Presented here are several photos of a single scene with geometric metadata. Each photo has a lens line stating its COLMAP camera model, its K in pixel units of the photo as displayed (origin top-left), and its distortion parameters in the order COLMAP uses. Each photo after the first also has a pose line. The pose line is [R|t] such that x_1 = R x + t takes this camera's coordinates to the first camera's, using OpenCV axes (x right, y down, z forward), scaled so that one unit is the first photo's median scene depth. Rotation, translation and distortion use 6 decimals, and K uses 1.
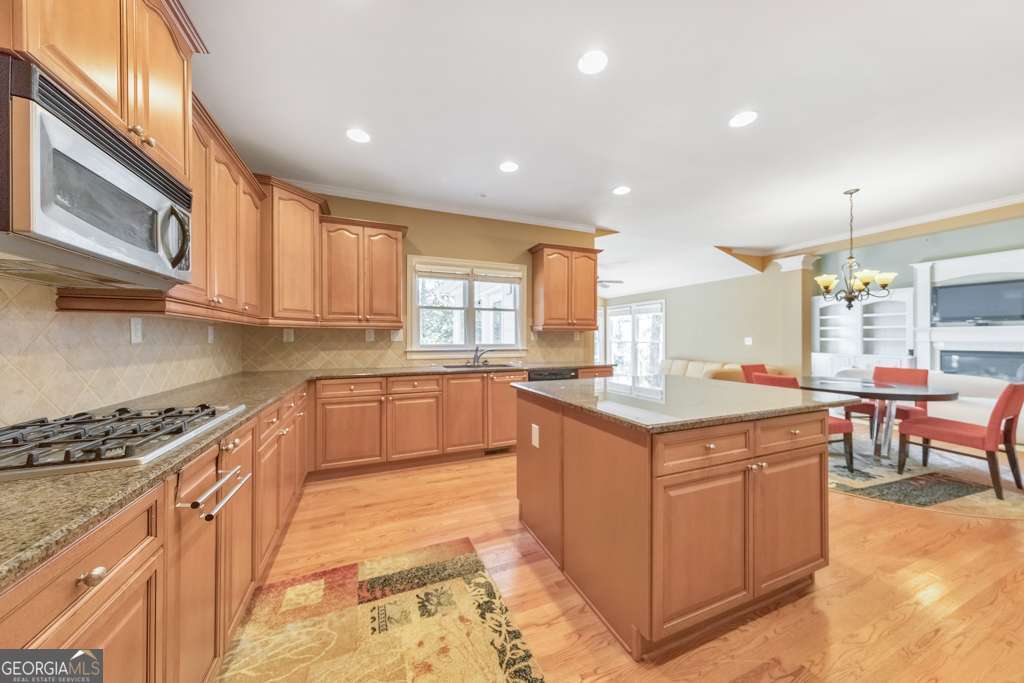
lens RADIAL K [[344.5, 0, 512.0], [0, 344.5, 341.5], [0, 0, 1]] dist [0.000487, 0.000061]
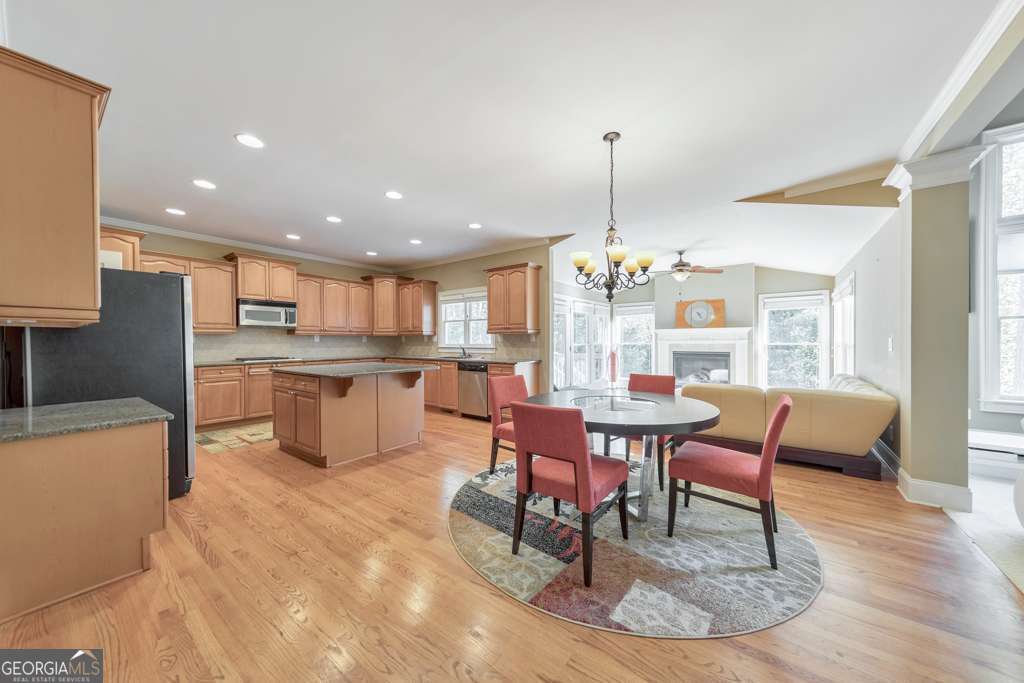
lens RADIAL K [[351.3, 0, 512.0], [0, 351.3, 341.5], [0, 0, 1]] dist [-0.000098, -0.000005]
pose [[0.506922, 0.001690, -0.861990, 1.231382], [-0.004792, 0.999988, -0.000857, -0.001612], [0.861978, 0.004565, 0.506924, 0.359975]]
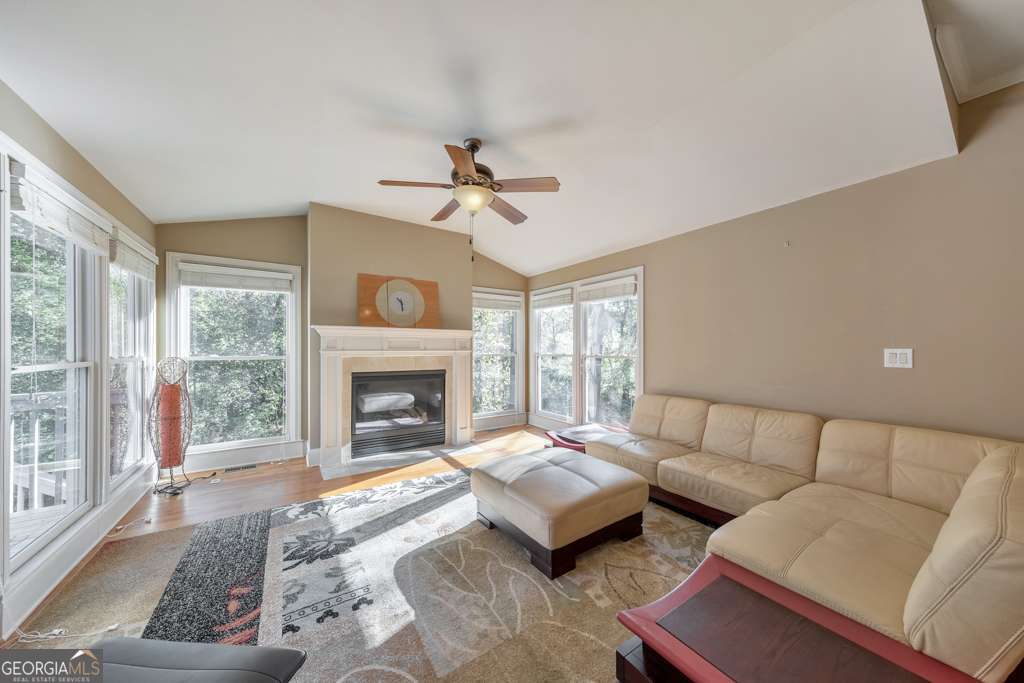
lens RADIAL K [[351.3, 0, 512.0], [0, 351.3, 341.5], [0, 0, 1]] dist [-0.000098, -0.000005]
pose [[0.983926, 0.007959, 0.178401, 0.340807], [-0.002289, 0.999486, -0.031968, -0.007371], [-0.178564, 0.031046, 0.983438, 1.050293]]
